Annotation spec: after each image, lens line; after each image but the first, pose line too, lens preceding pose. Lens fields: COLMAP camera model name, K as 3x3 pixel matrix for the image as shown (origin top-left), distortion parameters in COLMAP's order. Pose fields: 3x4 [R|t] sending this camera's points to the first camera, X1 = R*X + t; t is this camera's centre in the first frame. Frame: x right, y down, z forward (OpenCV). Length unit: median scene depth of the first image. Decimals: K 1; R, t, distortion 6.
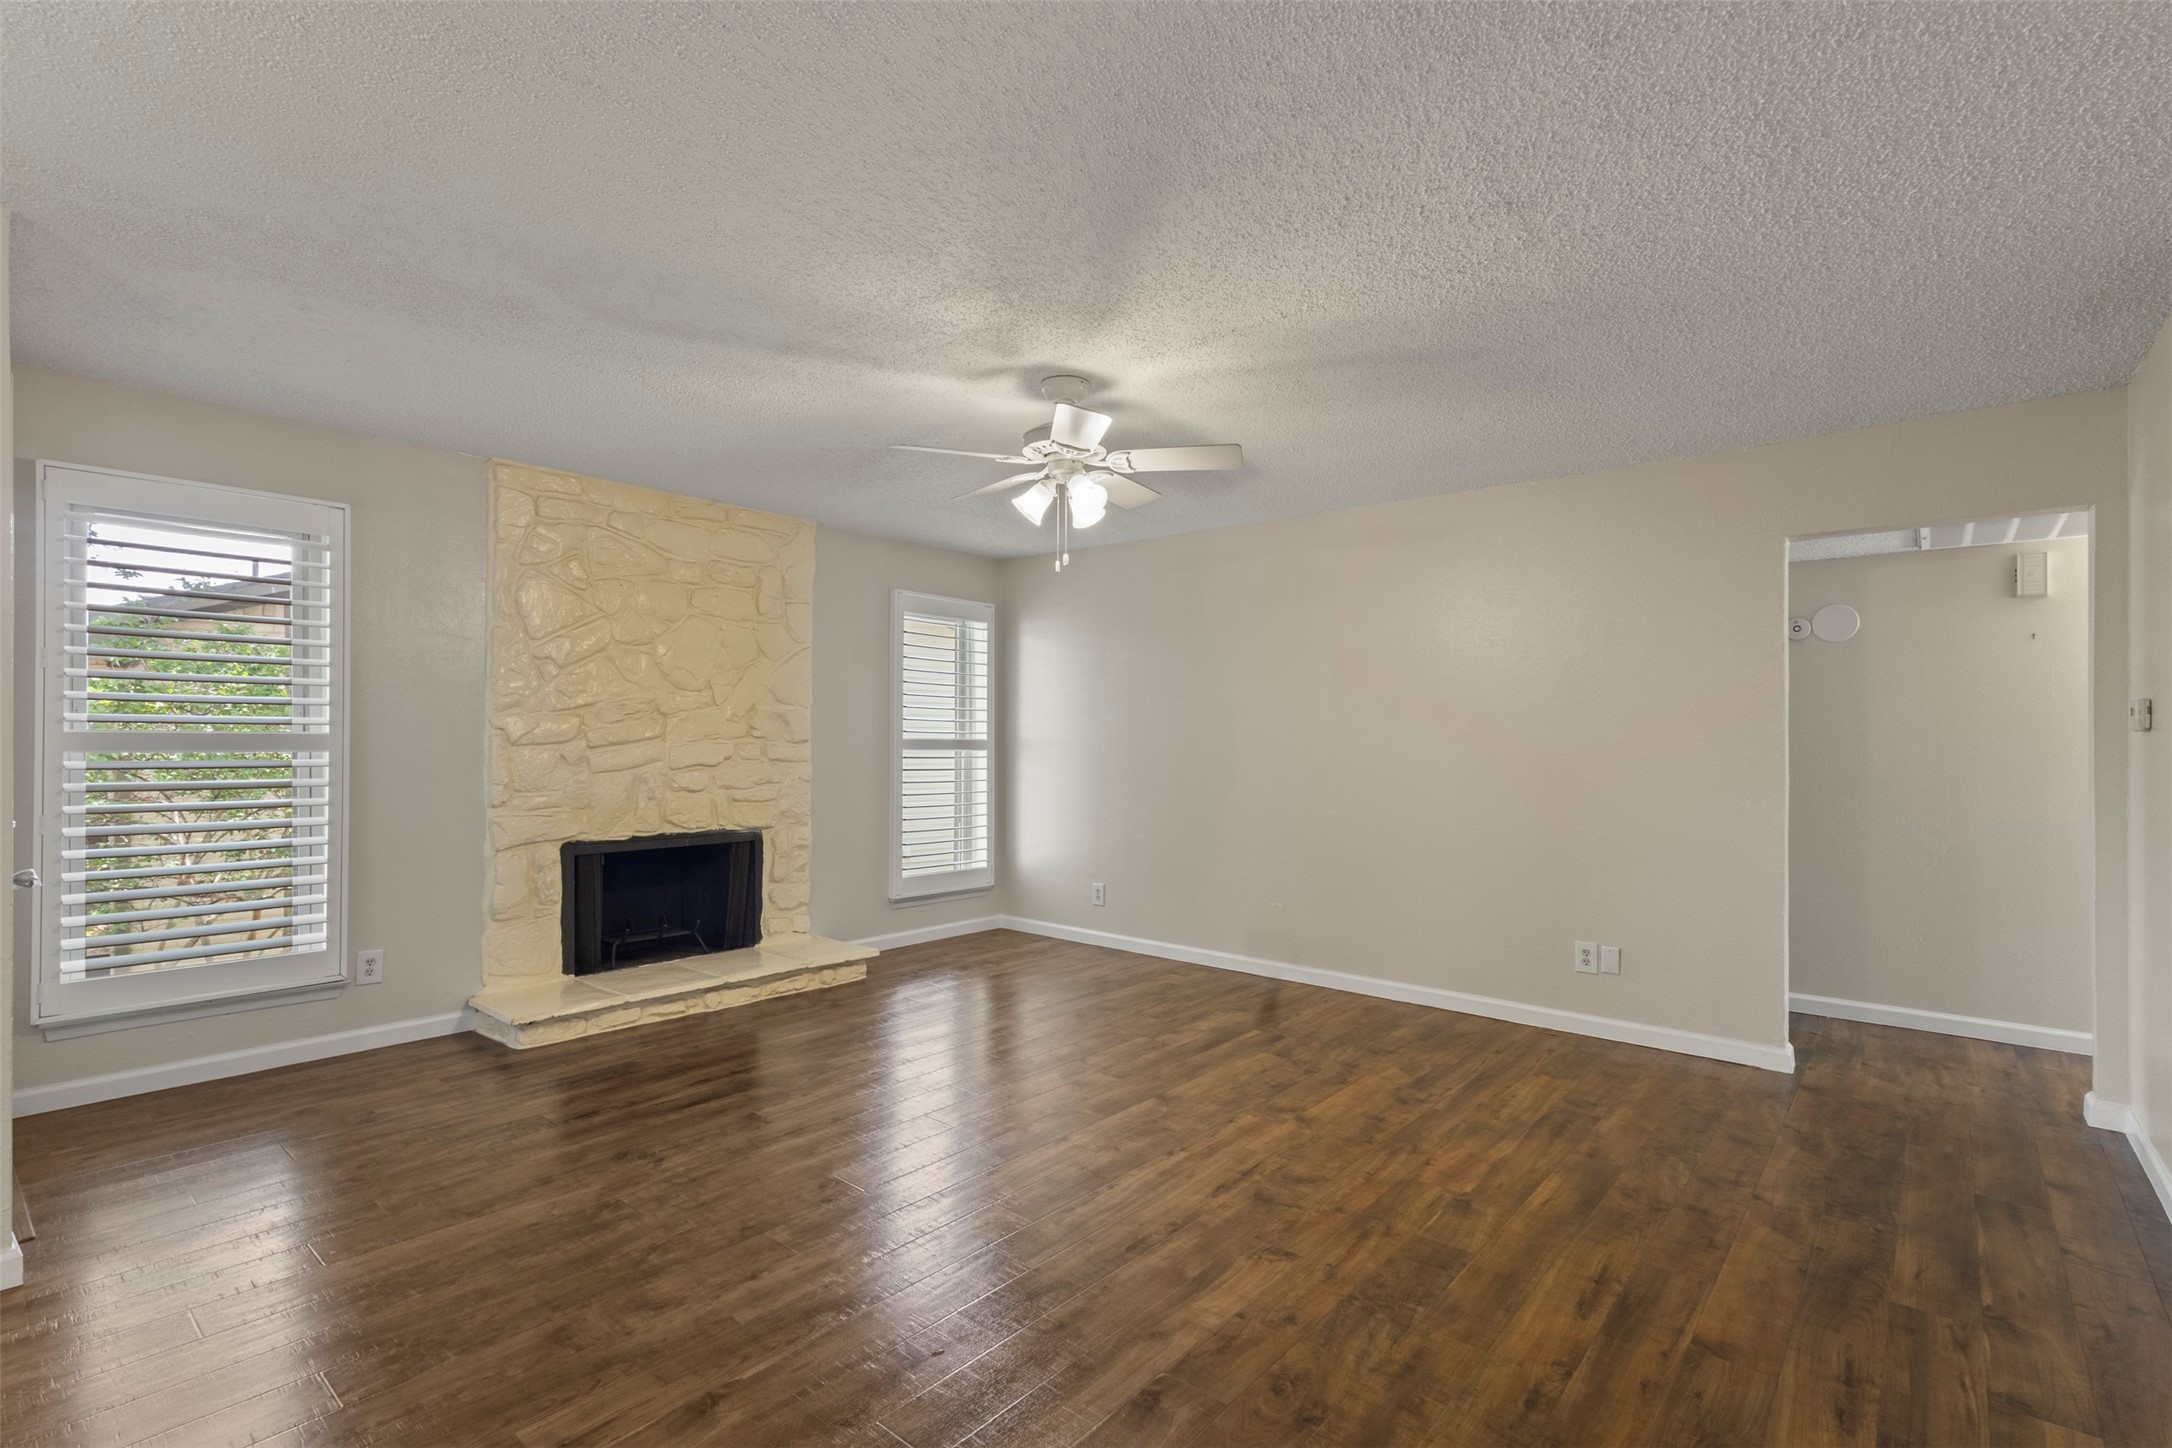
lens RADIAL K [[1000.2, 0, 1077.6], [0, 1000.2, 735.2], [0, 0, 1]] dist [0.000148, 0.000416]
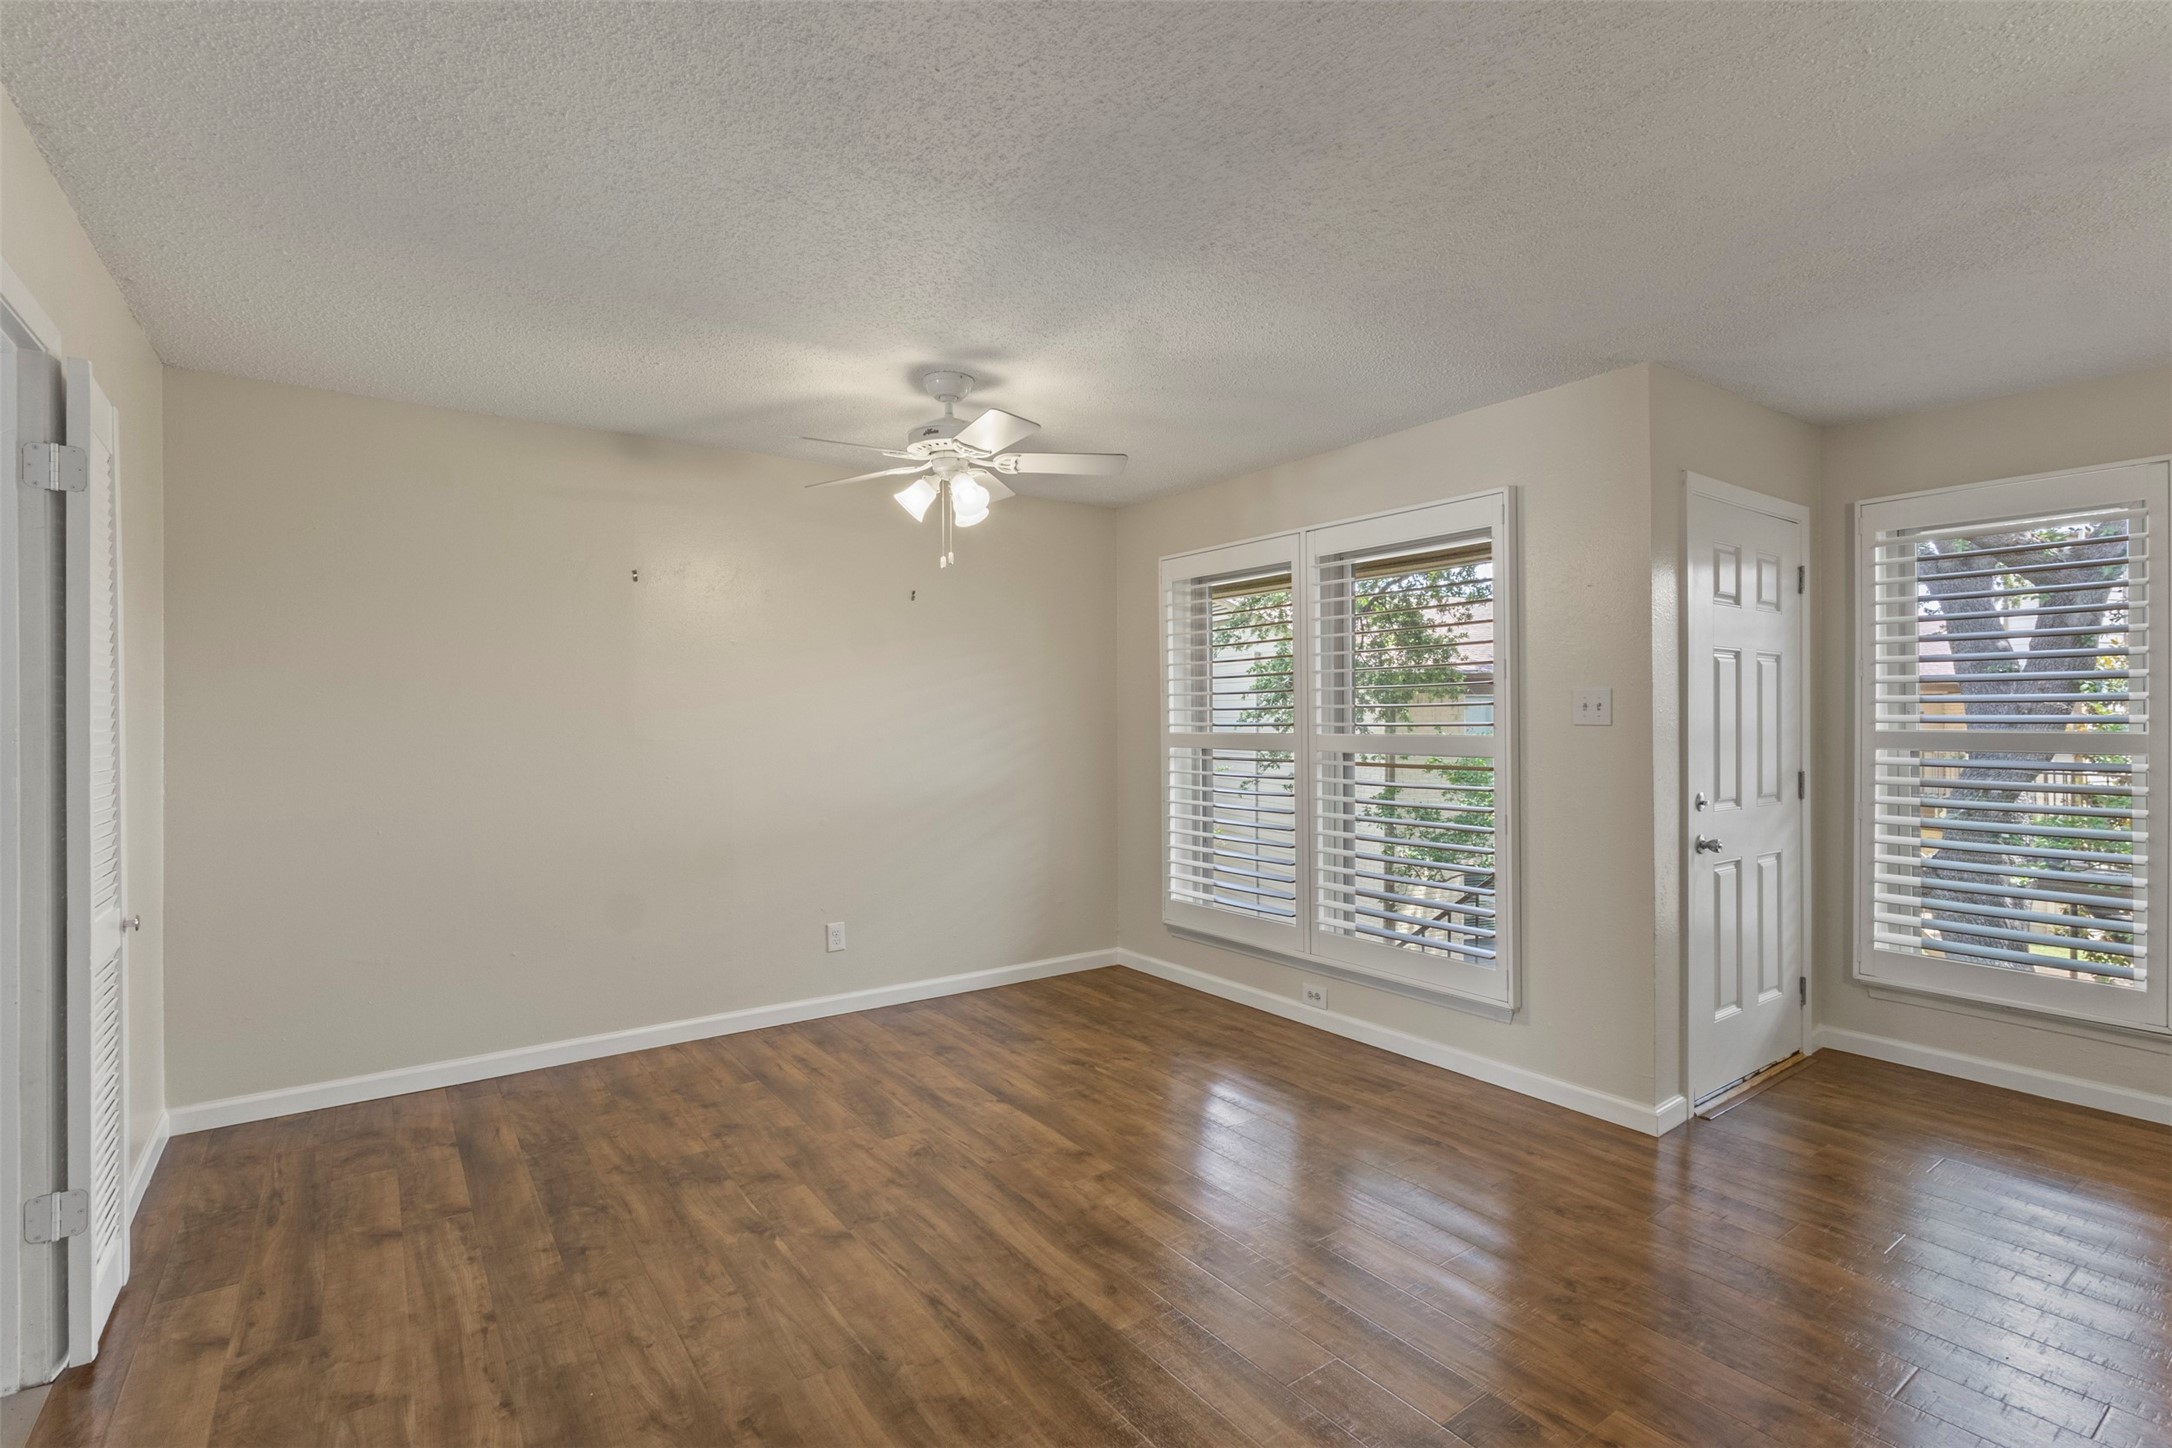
lens RADIAL K [[1001.3, 0, 1077.5], [0, 1001.3, 711.5], [0, 0, 1]] dist [0.002539, 0.000532]
pose [[-0.241359, -0.012558, -0.970355, 0.276160], [0.002584, 0.999904, -0.013584, -0.011385], [0.970433, -0.005786, -0.241303, 0.316754]]
